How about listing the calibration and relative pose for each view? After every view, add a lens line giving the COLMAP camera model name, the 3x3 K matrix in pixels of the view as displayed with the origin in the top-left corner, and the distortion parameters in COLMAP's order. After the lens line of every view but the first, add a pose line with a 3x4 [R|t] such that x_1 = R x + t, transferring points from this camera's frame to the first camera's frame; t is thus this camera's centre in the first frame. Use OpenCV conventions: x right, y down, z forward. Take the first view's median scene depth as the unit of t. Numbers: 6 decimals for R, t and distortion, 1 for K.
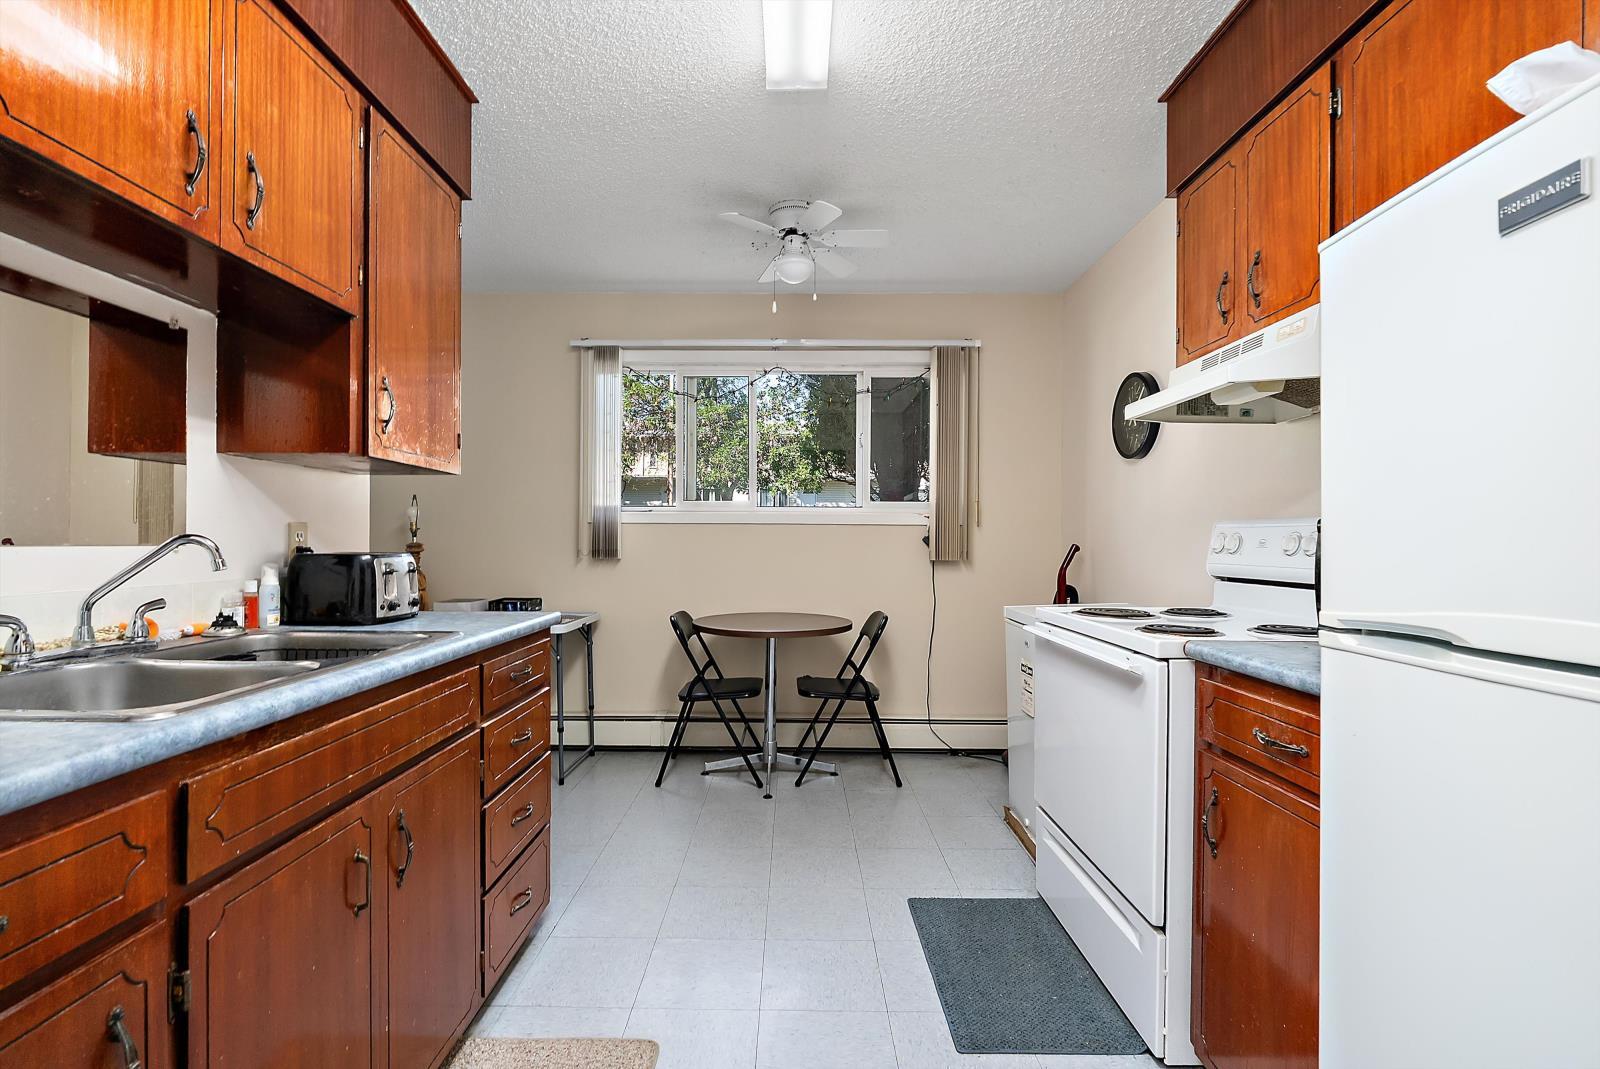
lens RADIAL K [[731.3, 0, 800.7], [0, 731.3, 545.2], [0, 0, 1]] dist [-0.009766, 0.000043]
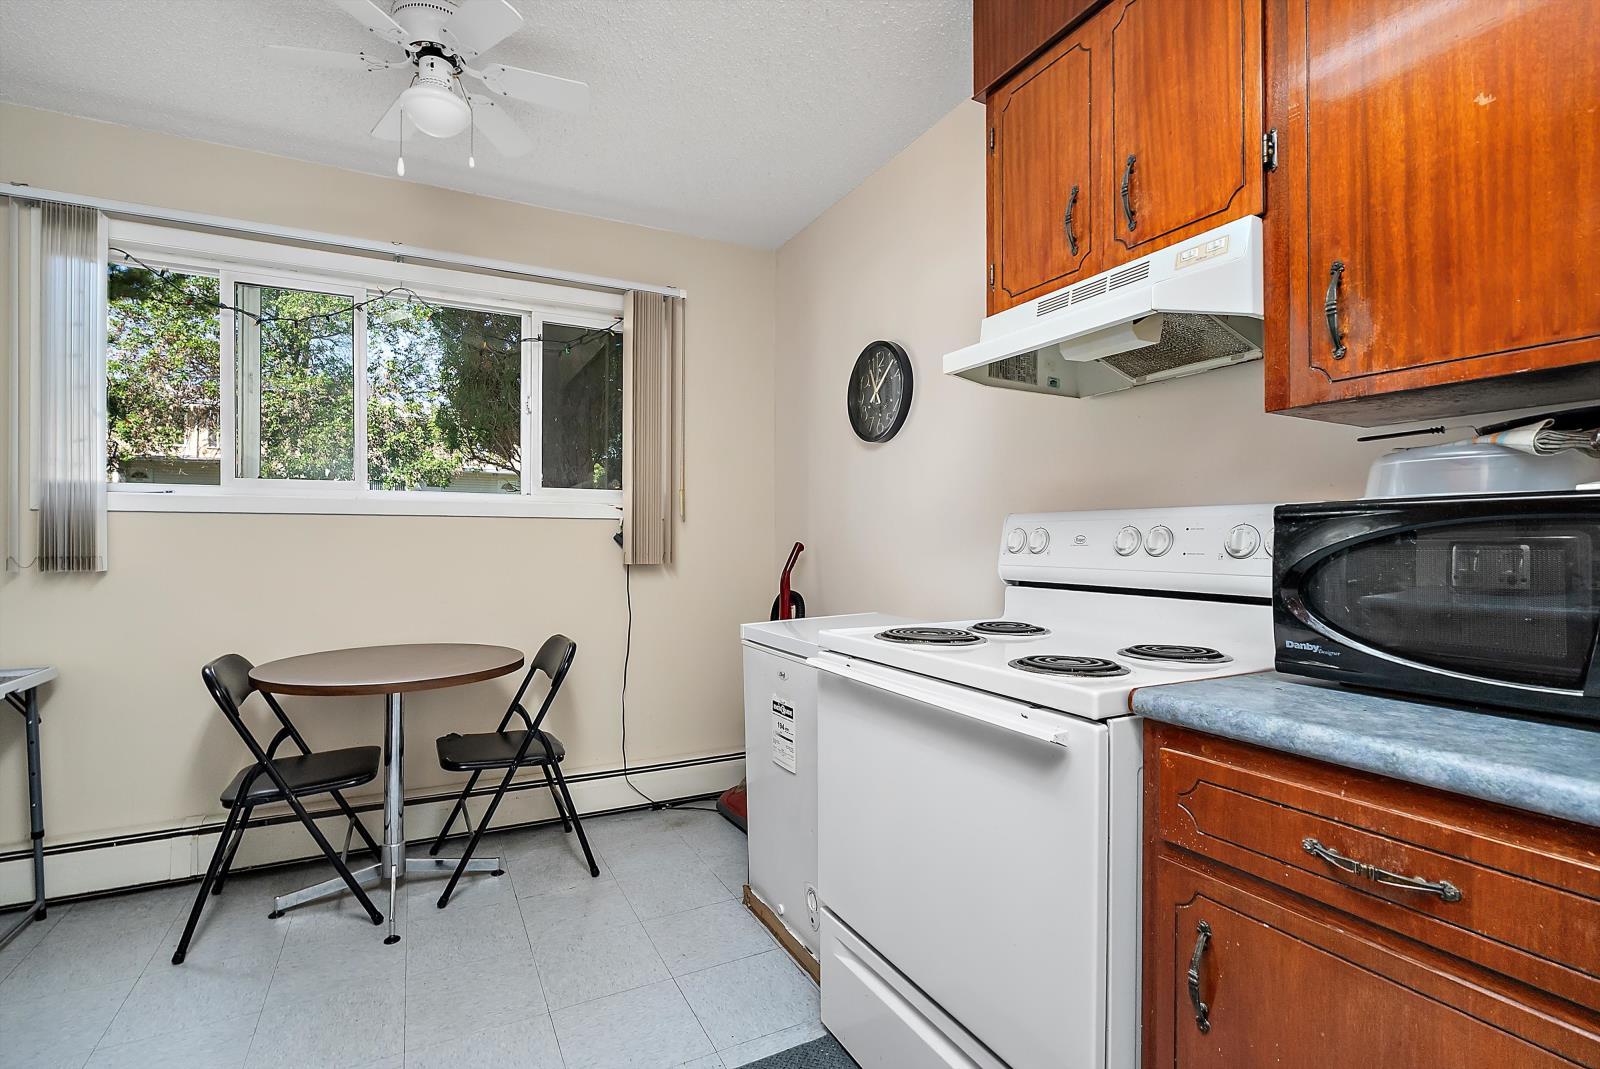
lens RADIAL K [[731.3, 0, 792.7], [0, 731.3, 540.5], [0, 0, 1]] dist [-0.009766, 0.000043]
pose [[0.891645, -0.004687, 0.452711, -0.017106], [0.006846, 0.999972, -0.003132, -0.001259], [-0.452684, 0.005892, 0.891652, 0.249640]]
